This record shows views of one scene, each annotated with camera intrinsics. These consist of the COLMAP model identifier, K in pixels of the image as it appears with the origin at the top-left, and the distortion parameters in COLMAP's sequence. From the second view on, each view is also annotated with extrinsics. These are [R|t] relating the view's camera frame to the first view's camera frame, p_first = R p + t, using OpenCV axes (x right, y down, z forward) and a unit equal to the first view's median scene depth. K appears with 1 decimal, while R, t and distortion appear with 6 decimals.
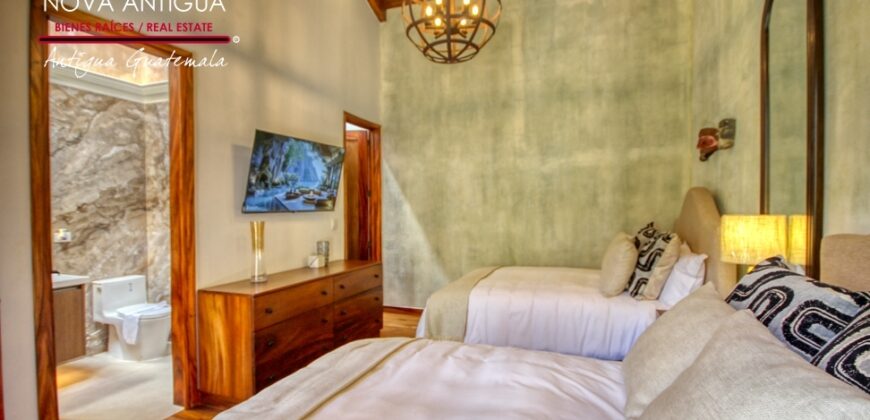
lens RADIAL K [[401.0, 0, 439.3], [0, 401.0, 215.1], [0, 0, 1]] dist [0.000456, -0.000878]
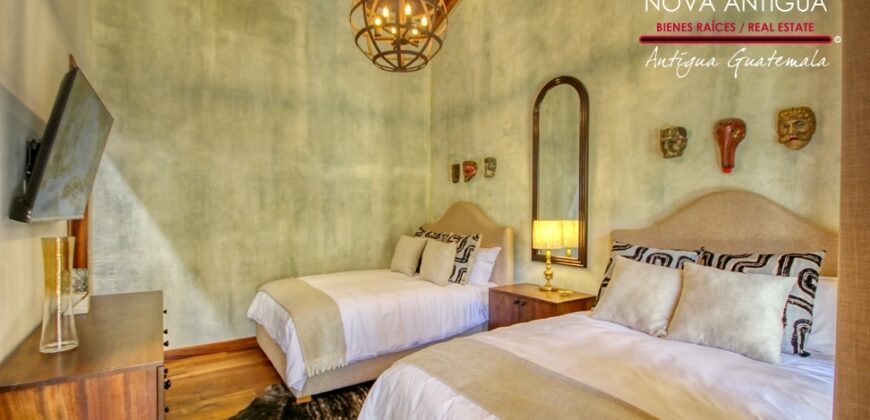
lens RADIAL K [[401.0, 0, 439.3], [0, 401.0, 215.1], [0, 0, 1]] dist [0.000456, -0.000878]
pose [[0.569985, 0.006905, 0.821626, -0.416848], [0.008476, 0.999862, -0.014284, -0.001090], [-0.821612, 0.015106, 0.569847, 0.192391]]
